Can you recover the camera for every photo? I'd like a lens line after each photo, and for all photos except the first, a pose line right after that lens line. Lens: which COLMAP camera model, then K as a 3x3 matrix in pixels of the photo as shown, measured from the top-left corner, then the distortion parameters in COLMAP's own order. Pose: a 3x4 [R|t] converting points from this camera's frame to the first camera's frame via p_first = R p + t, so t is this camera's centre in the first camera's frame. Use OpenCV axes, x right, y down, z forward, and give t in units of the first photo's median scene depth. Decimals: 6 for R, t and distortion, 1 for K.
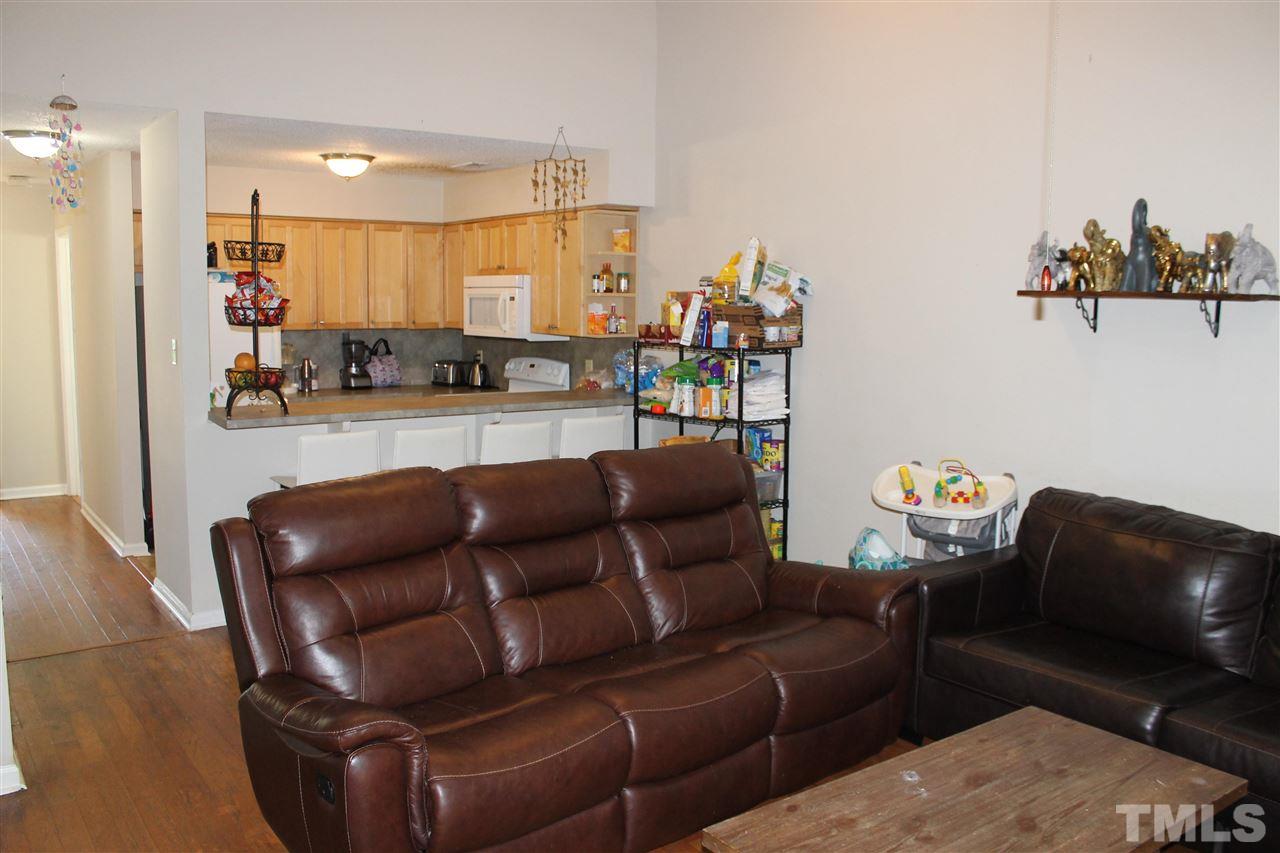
lens RADIAL K [[1085.5, 0, 640.0], [0, 1085.5, 426.5], [0, 0, 1]] dist [-0.142491, 0.103344]
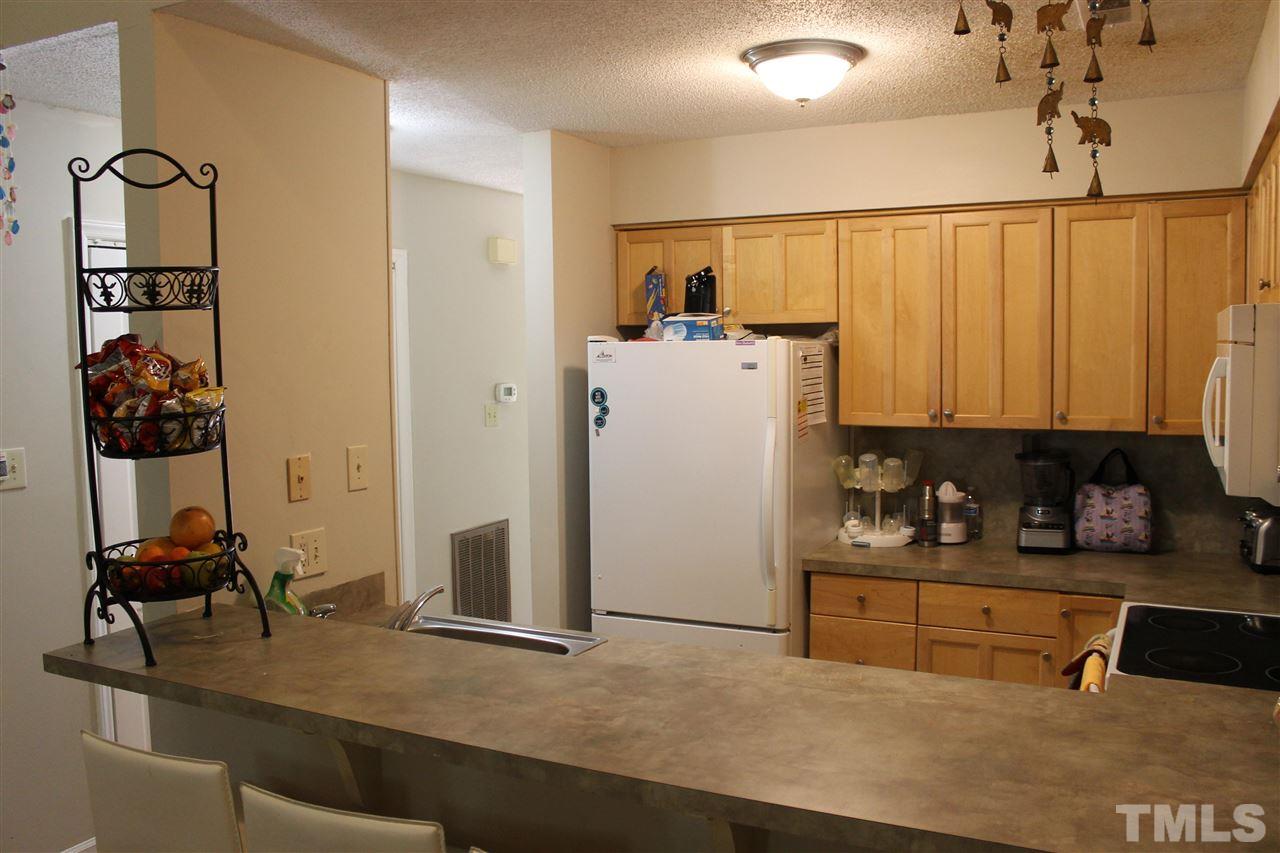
lens RADIAL K [[1085.5, 0, 640.0], [0, 1085.5, 426.5], [0, 0, 1]] dist [-0.142491, 0.103344]
pose [[0.446624, 0.048004, -0.893433, 0.110576], [-0.086545, 0.996195, 0.010262, -0.103124], [0.890526, 0.072739, 0.449079, 0.792299]]
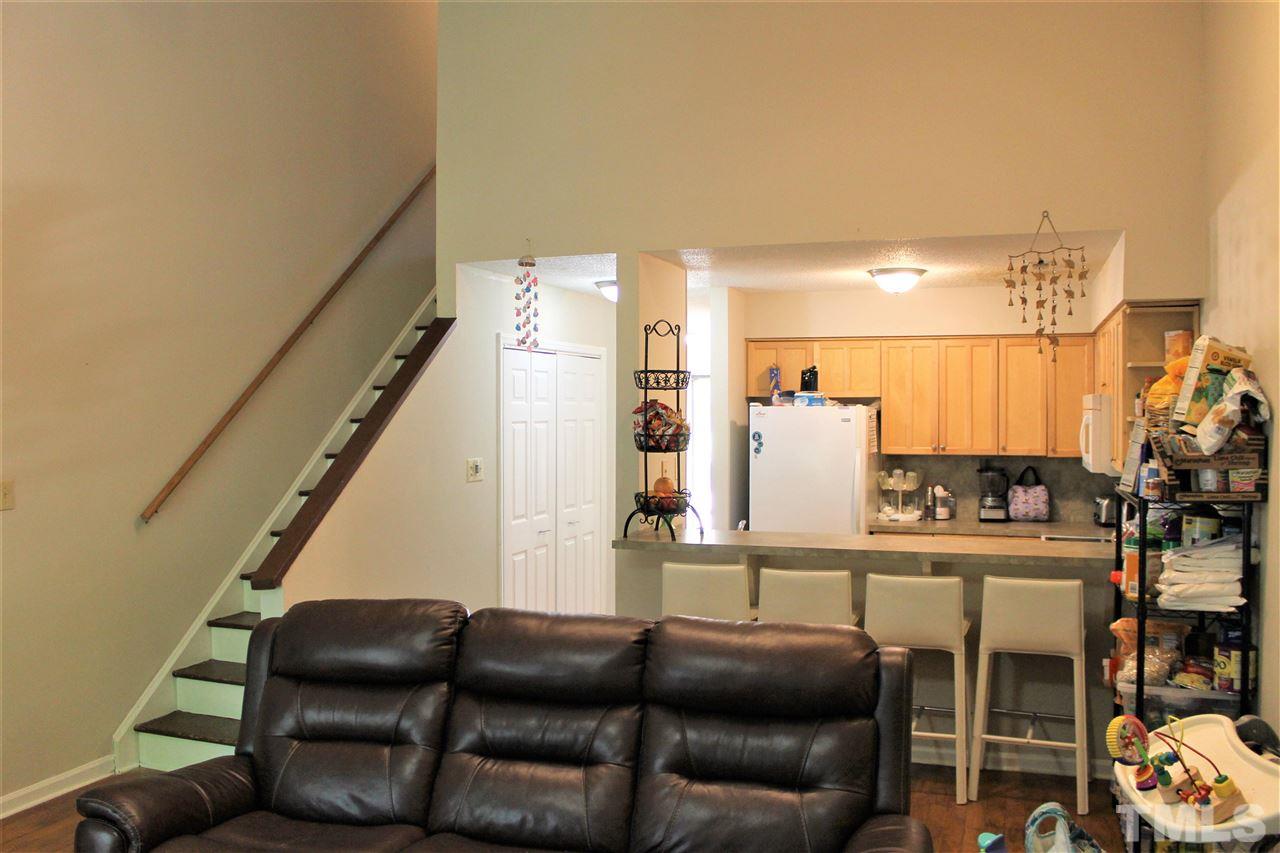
lens RADIAL K [[1062.4, 0, 640.0], [0, 1062.4, 426.5], [0, 0, 1]] dist [-0.127606, 0.002441]
pose [[0.551566, 0.000620, -0.834131, 0.398025], [-0.090601, 0.994128, -0.059171, -0.045159], [0.829196, 0.108210, 0.548383, 0.337489]]
